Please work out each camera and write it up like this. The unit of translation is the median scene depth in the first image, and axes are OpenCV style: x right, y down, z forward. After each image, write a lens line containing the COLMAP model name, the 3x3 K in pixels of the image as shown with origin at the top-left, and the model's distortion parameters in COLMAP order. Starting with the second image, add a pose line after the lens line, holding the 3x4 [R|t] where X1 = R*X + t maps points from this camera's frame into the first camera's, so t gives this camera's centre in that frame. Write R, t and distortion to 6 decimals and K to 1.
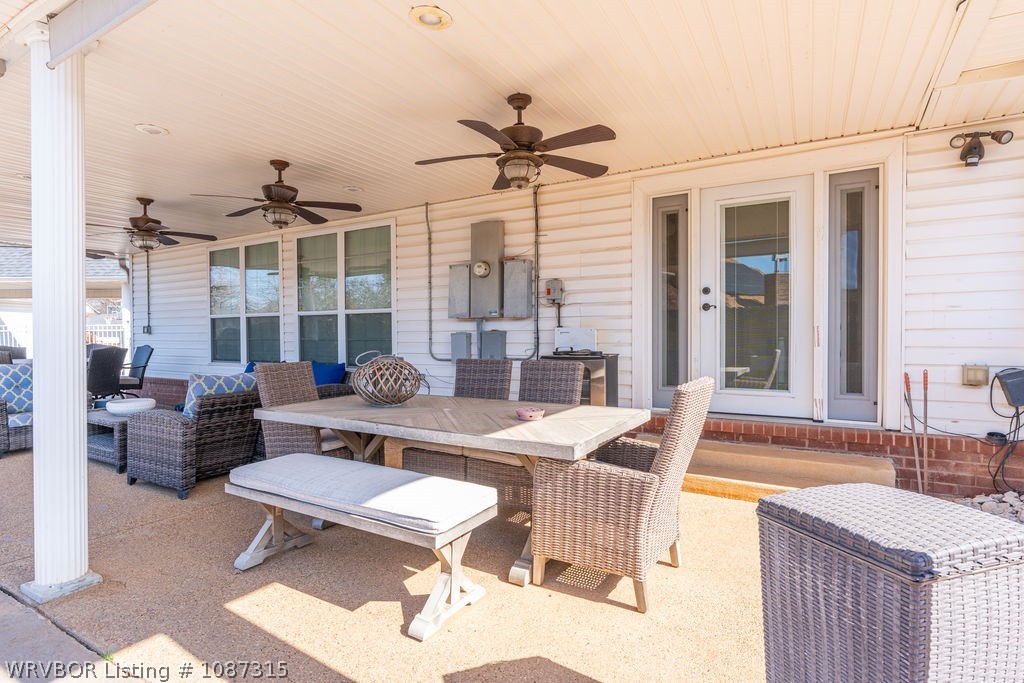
lens RADIAL K [[516.1, 0, 513.3], [0, 516.1, 344.3], [0, 0, 1]] dist [0.002564, 0.000855]
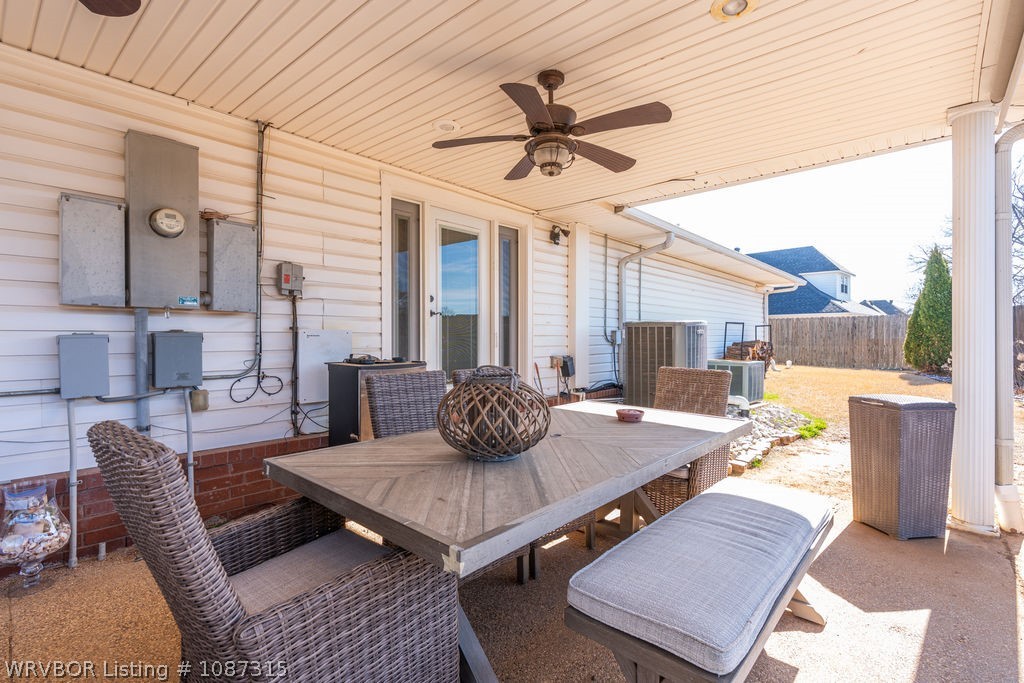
lens RADIAL K [[466.7, 0, 512.0], [0, 466.7, 341.5], [0, 0, 1]] dist [-0.000771, 0.000578]
pose [[0.218392, -0.009417, 0.975816, -0.456650], [0.010046, 0.999922, 0.007401, -0.014809], [-0.975809, 0.008187, 0.218470, 0.501964]]
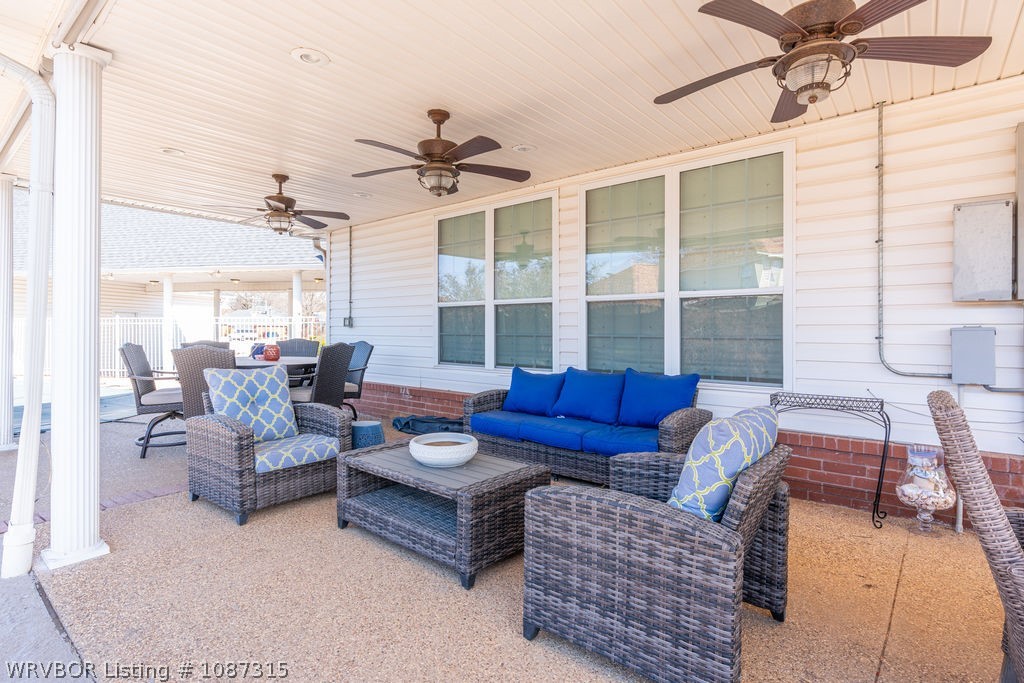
lens RADIAL K [[522.6, 0, 514.2], [0, 522.6, 332.1], [0, 0, 1]] dist [-0.002280, -0.000312]
pose [[0.984469, 0.003223, -0.175529, -0.490738], [-0.004717, 0.999956, -0.008097, -0.010578], [0.175495, 0.008799, 0.984441, 0.369990]]
